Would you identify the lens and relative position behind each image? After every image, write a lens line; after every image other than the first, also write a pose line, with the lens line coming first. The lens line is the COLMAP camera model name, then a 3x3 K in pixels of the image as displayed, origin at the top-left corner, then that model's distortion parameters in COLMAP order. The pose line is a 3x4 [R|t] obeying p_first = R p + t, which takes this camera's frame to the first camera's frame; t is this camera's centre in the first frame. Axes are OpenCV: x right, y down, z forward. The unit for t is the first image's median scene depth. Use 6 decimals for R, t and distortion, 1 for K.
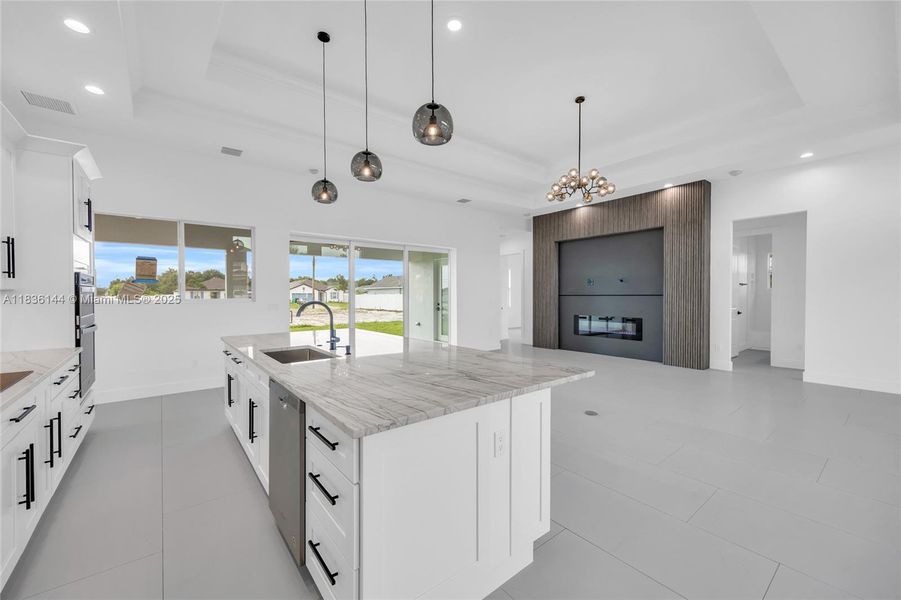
lens RADIAL K [[362.1, 0, 450.5], [0, 362.1, 300.0], [0, 0, 1]] dist [0.010745, -0.000020]
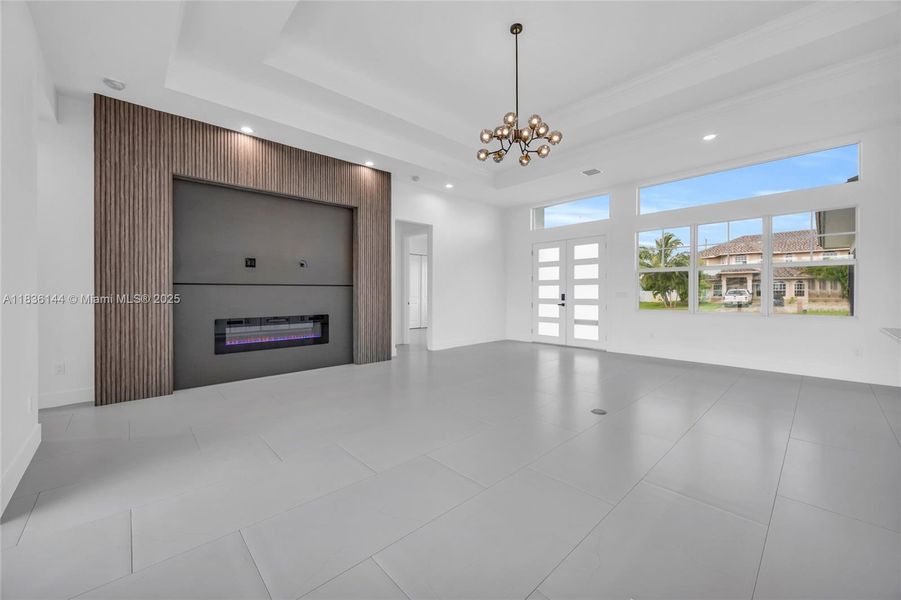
lens RADIAL K [[348.4, 0, 447.8], [0, 348.4, 296.6], [0, 0, 1]] dist [-0.001559, -0.000125]
pose [[-0.066780, -0.002374, 0.997765, -0.237506], [0.021349, 0.999765, 0.003808, 0.013253], [-0.997539, 0.021555, -0.066713, 0.747327]]
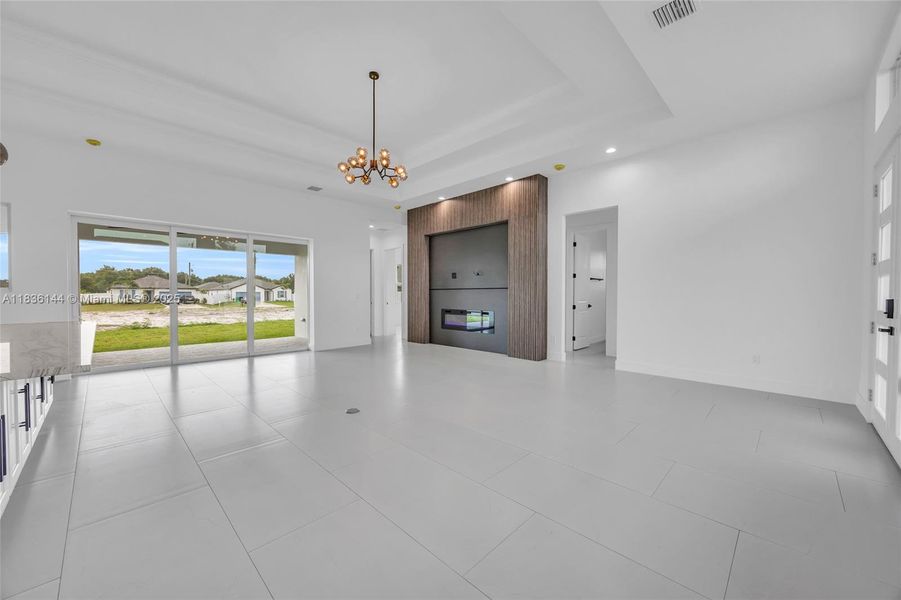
lens RADIAL K [[348.4, 0, 447.8], [0, 348.4, 296.6], [0, 0, 1]] dist [-0.001559, -0.000125]
pose [[0.993904, 0.001217, 0.110245, 0.277614], [-0.000300, 0.999965, -0.008335, 0.016906], [-0.110251, 0.008251, 0.993870, 0.052377]]
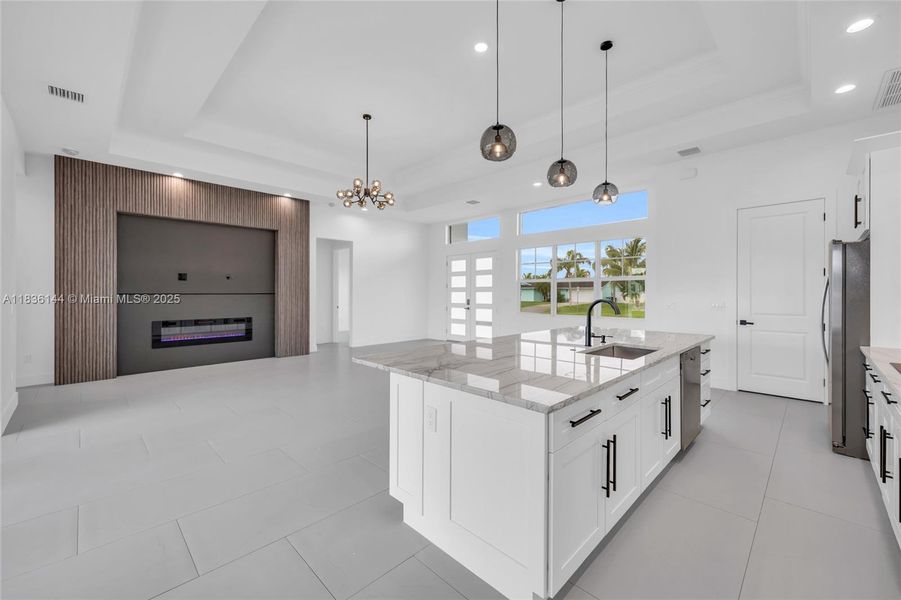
lens RADIAL K [[364.8, 0, 453.0], [0, 364.8, 296.6], [0, 0, 1]] dist [0.001793, 0.000050]
pose [[-0.113107, -0.000957, 0.993582, -0.488586], [0.019541, 0.999804, 0.003187, 0.001818], [-0.993391, 0.019776, -0.113066, 0.539555]]
